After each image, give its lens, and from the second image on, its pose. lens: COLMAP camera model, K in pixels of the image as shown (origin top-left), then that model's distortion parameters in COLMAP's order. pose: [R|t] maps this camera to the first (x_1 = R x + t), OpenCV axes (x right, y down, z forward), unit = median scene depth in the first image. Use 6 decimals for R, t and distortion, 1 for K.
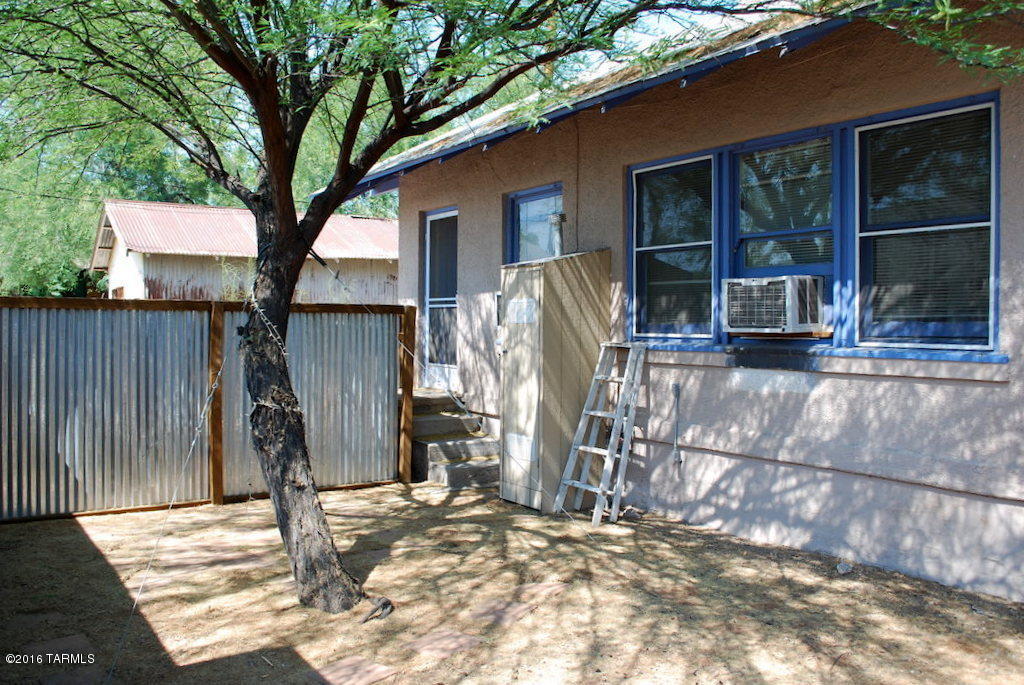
lens RADIAL K [[834.5, 0, 515.9], [0, 834.5, 342.1], [0, 0, 1]] dist [-0.079075, 0.002184]
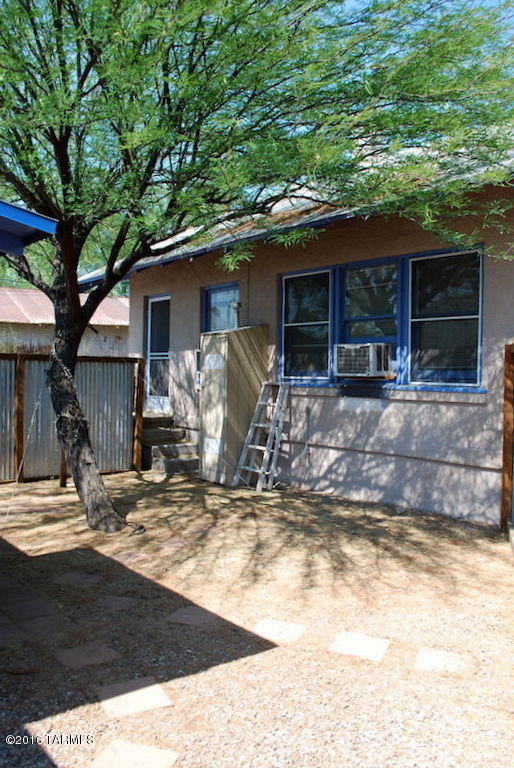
lens RADIAL K [[625.8, 0, 257.0], [0, 625.8, 384.0], [0, 0, 1]] dist [-0.079075, 0.002184]
pose [[0.995469, 0.007521, 0.094793, -0.031349], [-0.007292, 0.999970, -0.002765, 0.010190], [-0.094811, 0.002061, 0.995493, -0.283338]]
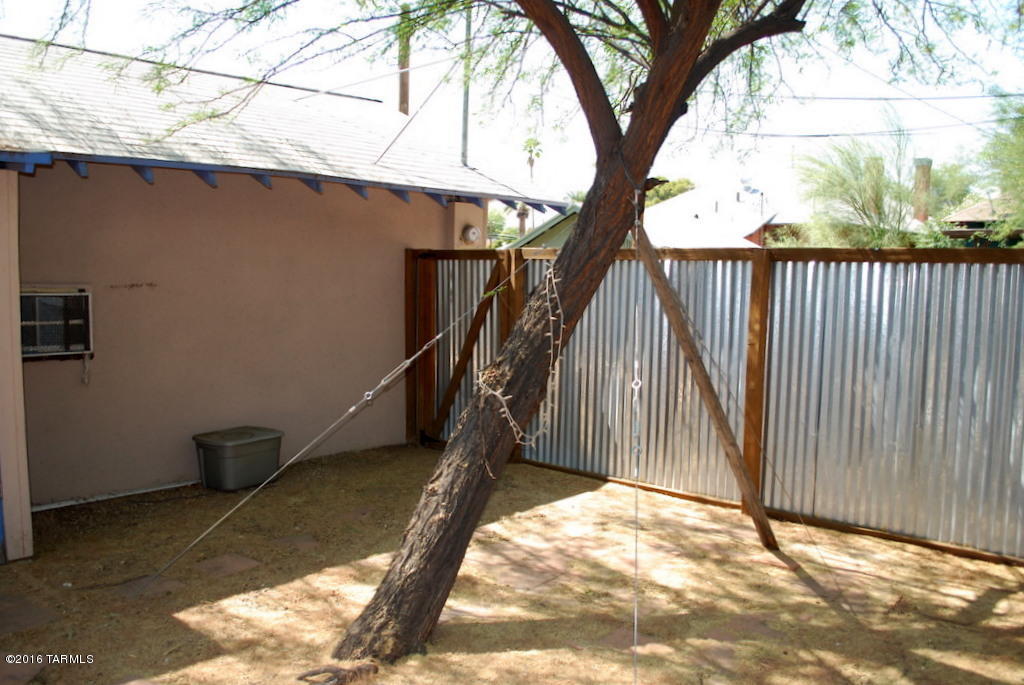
lens RADIAL K [[856.2, 0, 483.3], [0, 856.2, 357.4], [0, 0, 1]] dist [0.000489, -0.000787]
pose [[0.194363, 0.093212, -0.976491, 0.460113], [-0.019583, 0.995645, 0.091143, -0.018320], [0.980734, 0.001408, 0.195342, 0.797672]]
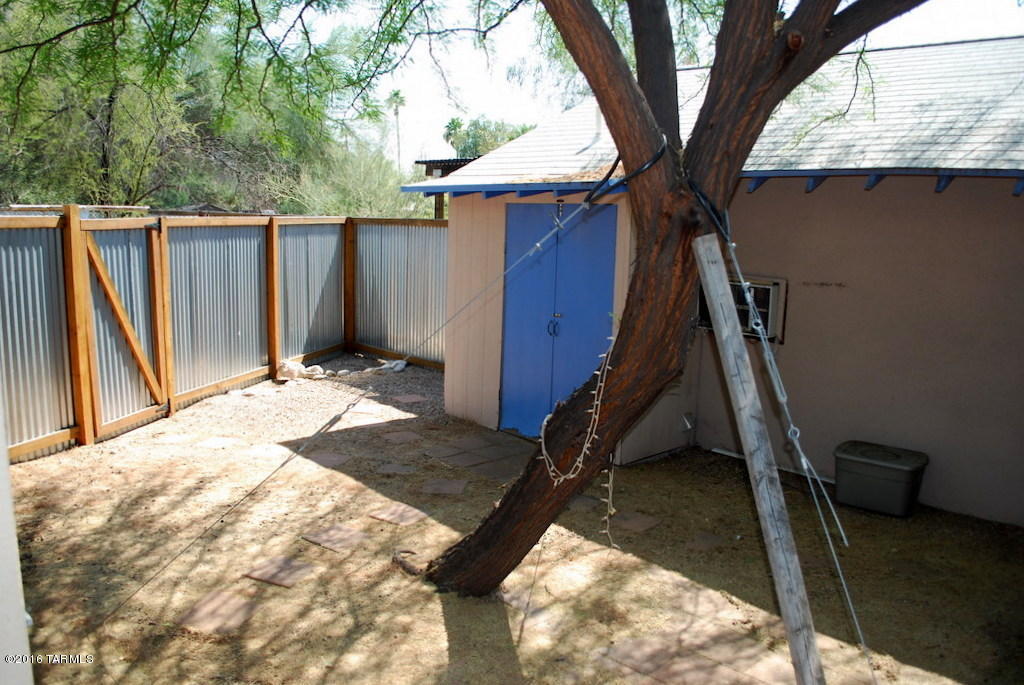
lens RADIAL K [[834.5, 0, 515.9], [0, 834.5, 342.1], [0, 0, 1]] dist [-0.079075, 0.002184]
pose [[-0.988287, -0.009120, -0.152336, -0.115905], [-0.035772, 0.984246, 0.173148, -0.102226], [0.148357, 0.176569, -0.973043, 1.609856]]
